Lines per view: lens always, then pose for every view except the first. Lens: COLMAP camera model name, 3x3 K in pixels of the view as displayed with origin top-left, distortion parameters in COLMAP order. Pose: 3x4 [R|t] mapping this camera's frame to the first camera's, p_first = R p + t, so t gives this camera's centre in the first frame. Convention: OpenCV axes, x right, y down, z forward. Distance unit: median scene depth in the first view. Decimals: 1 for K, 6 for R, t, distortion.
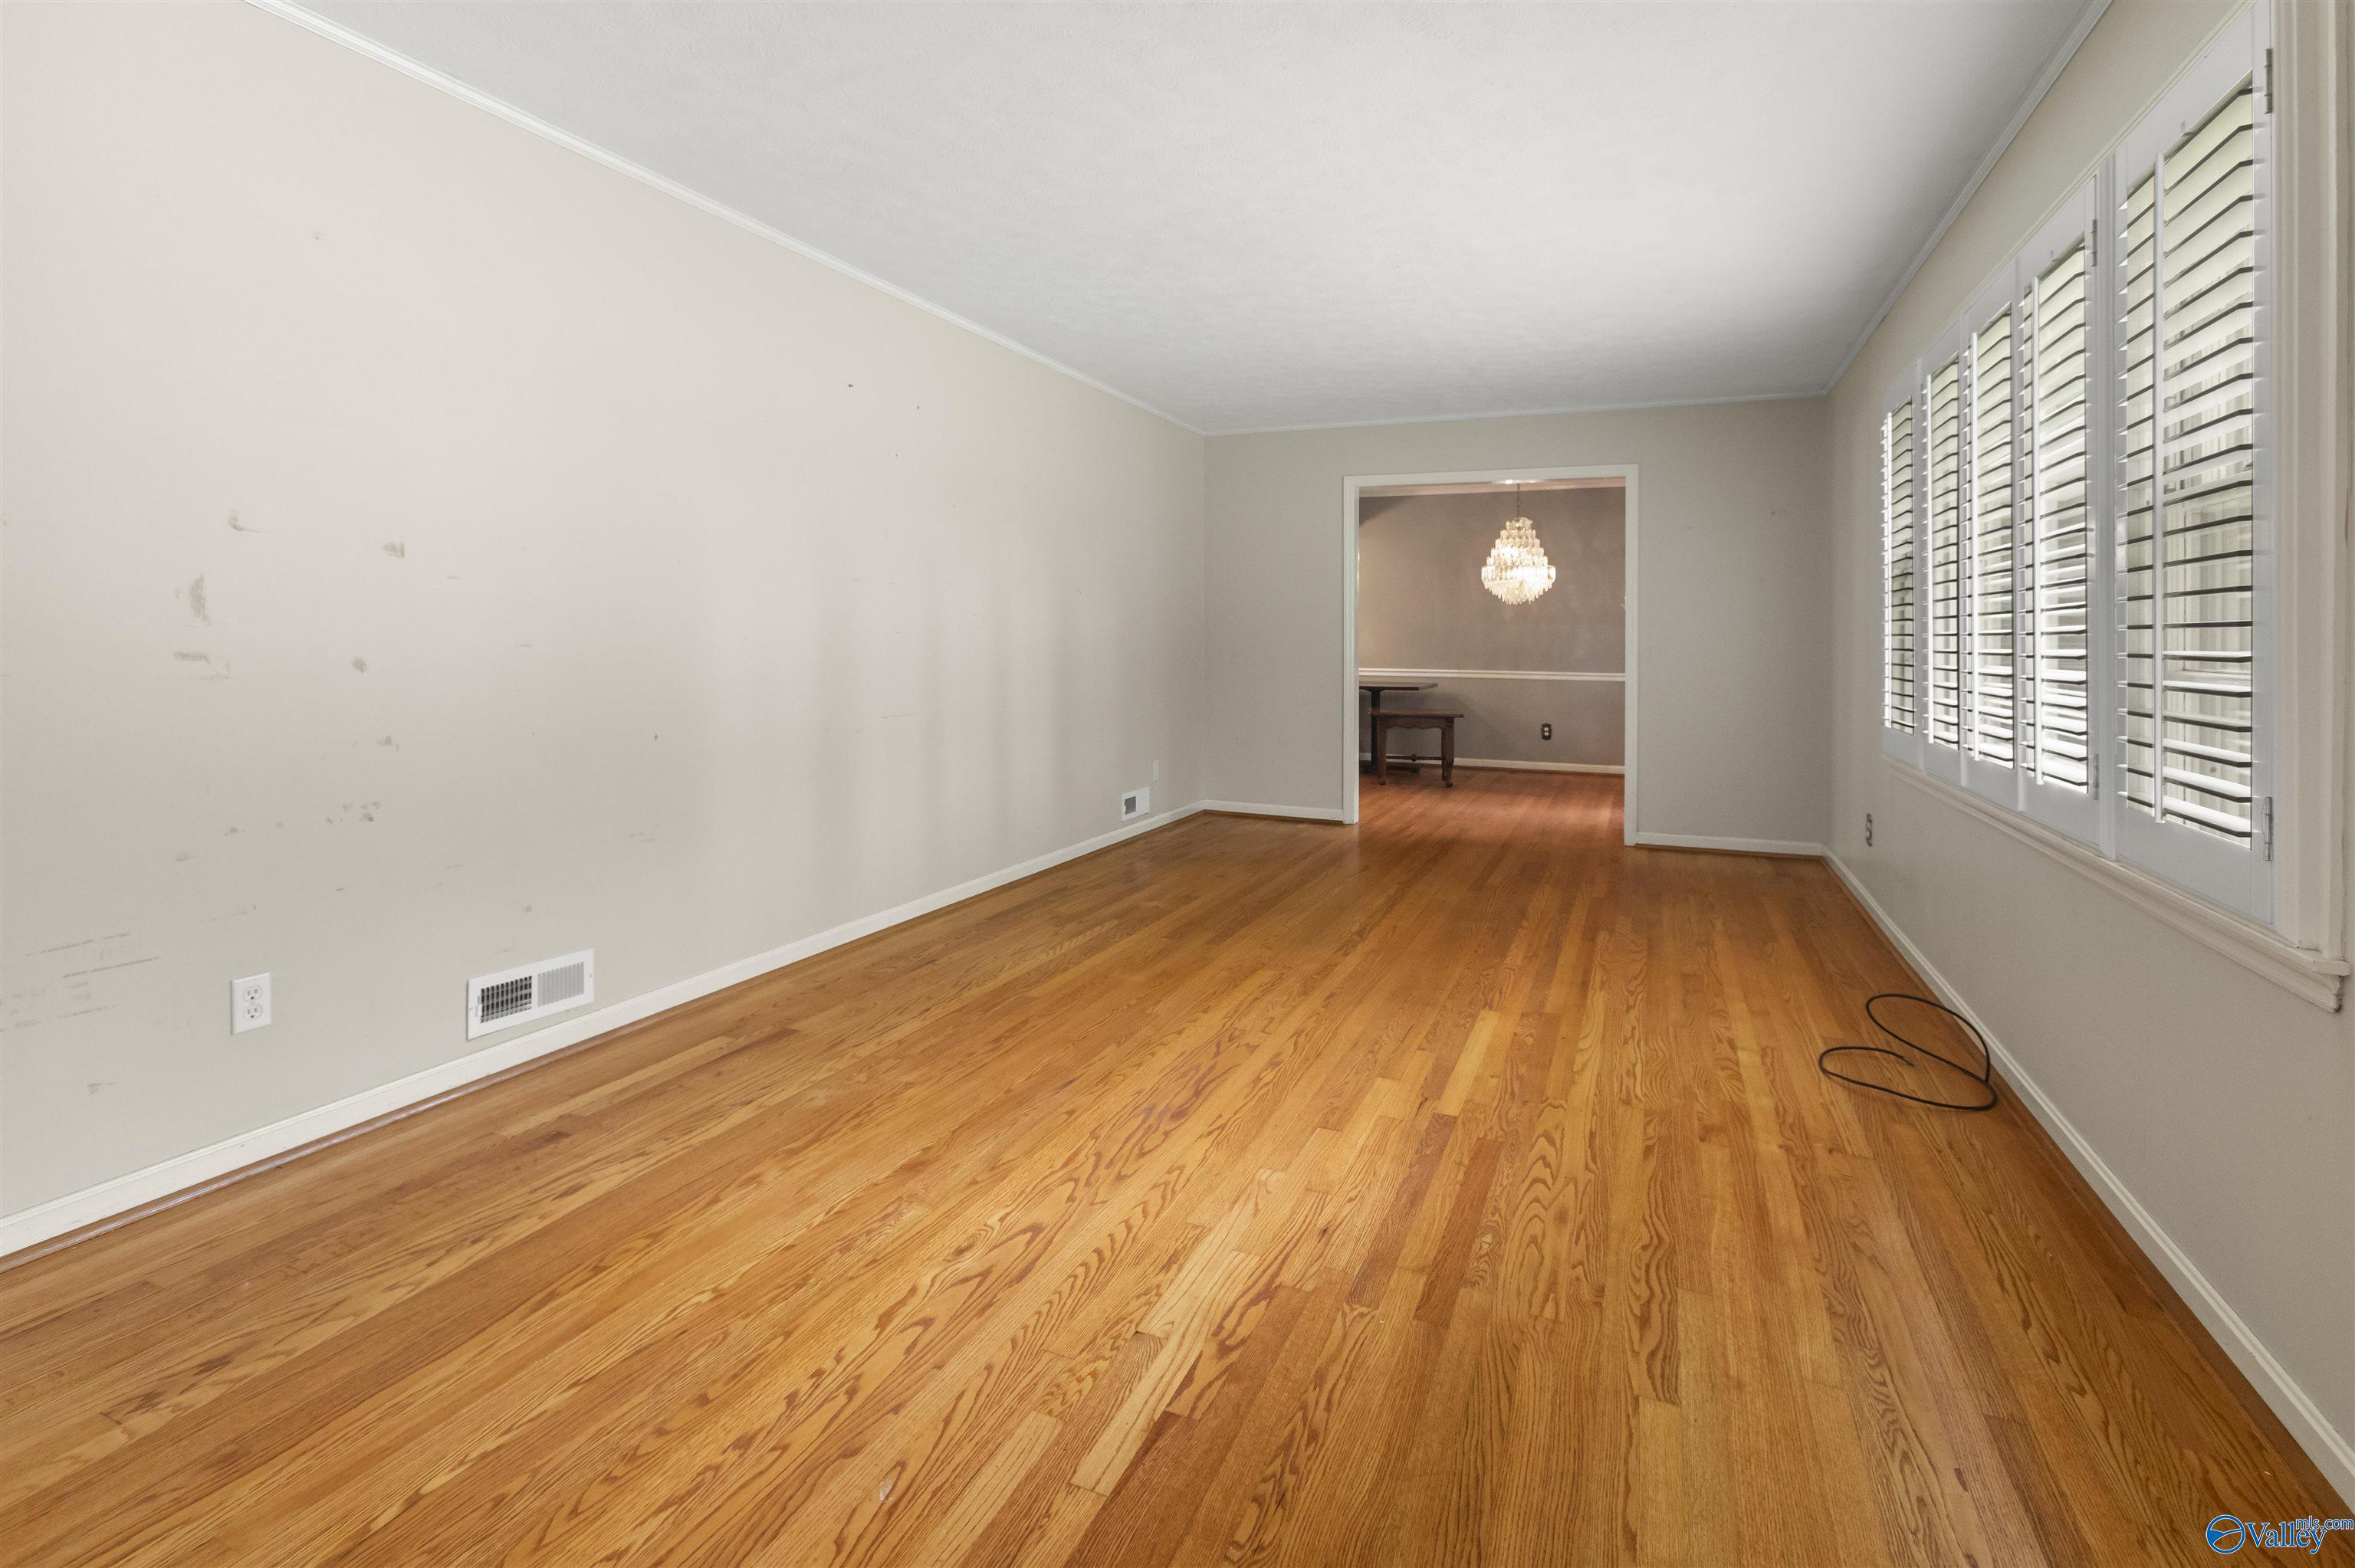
lens RADIAL K [[1085.2, 0, 1169.8], [0, 1085.2, 718.5], [0, 0, 1]] dist [-0.023264, 0.019799]
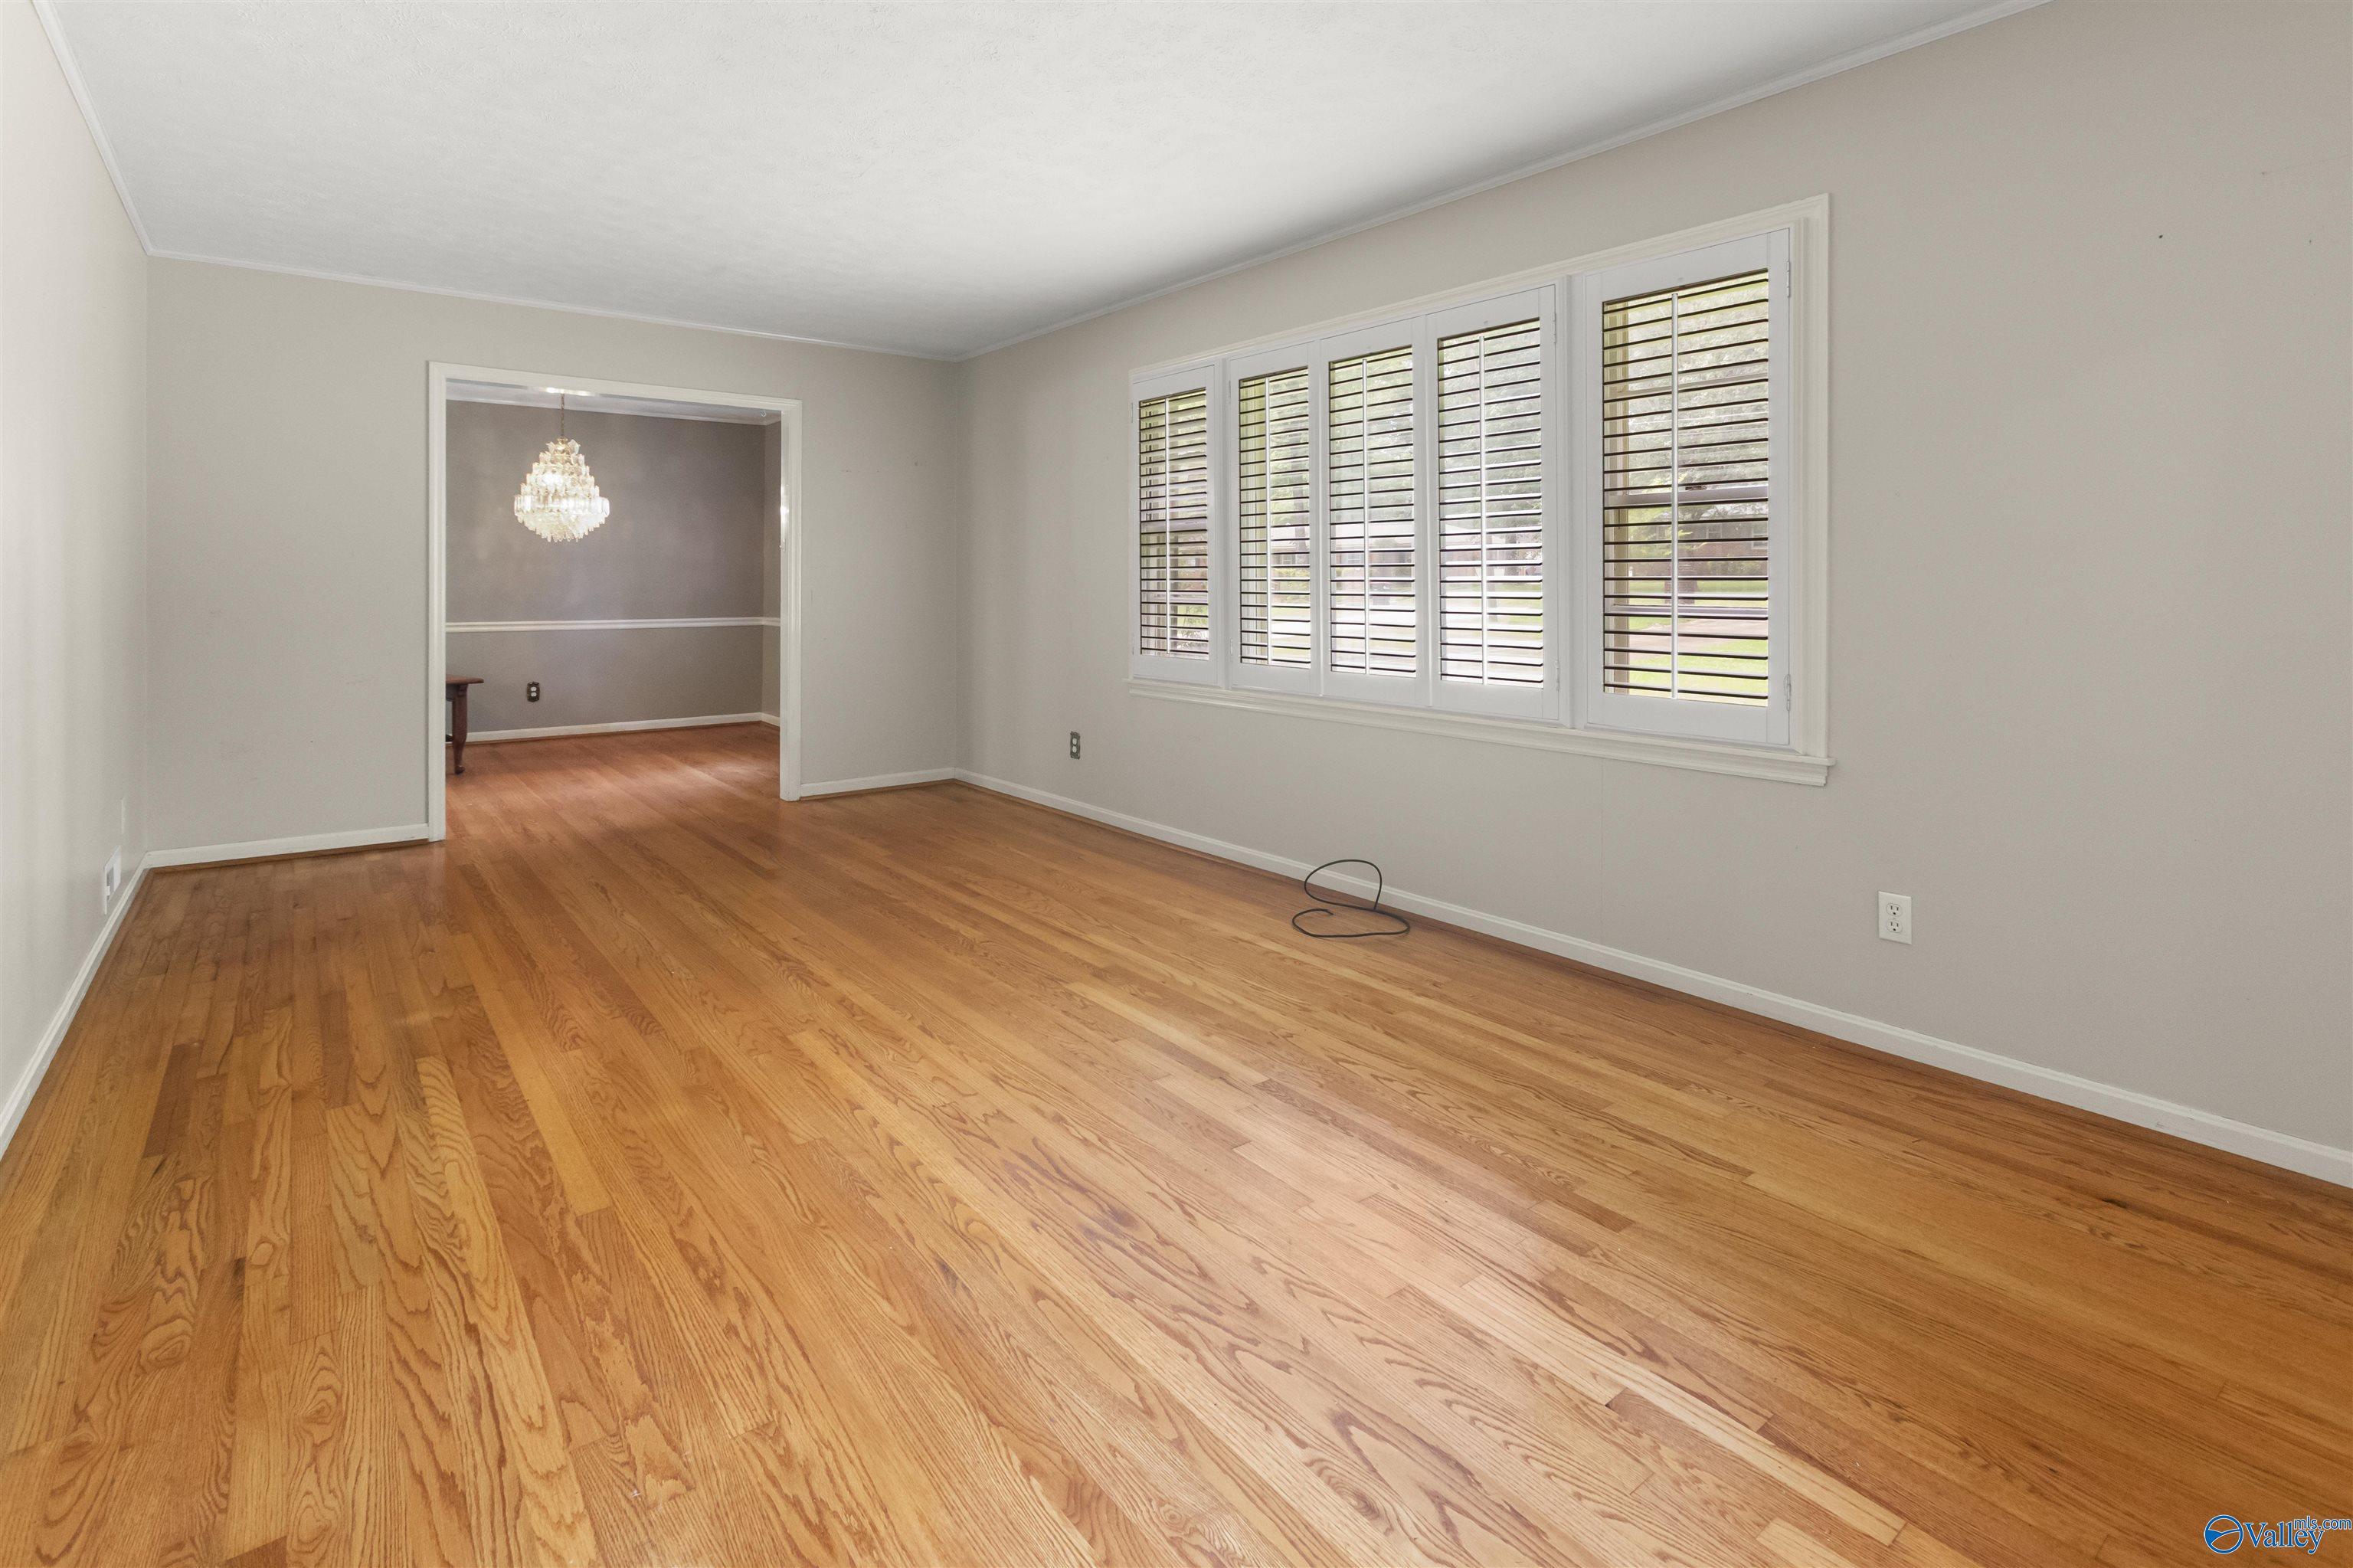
lens RADIAL K [[1084.5, 0, 1168.8], [0, 1084.5, 718.5], [0, 0, 1]] dist [-0.023264, 0.019799]
pose [[0.495571, -0.111086, 0.861435, -0.714196], [0.062385, 0.993778, 0.092264, -0.070703], [-0.866324, 0.008017, 0.499418, 0.689148]]
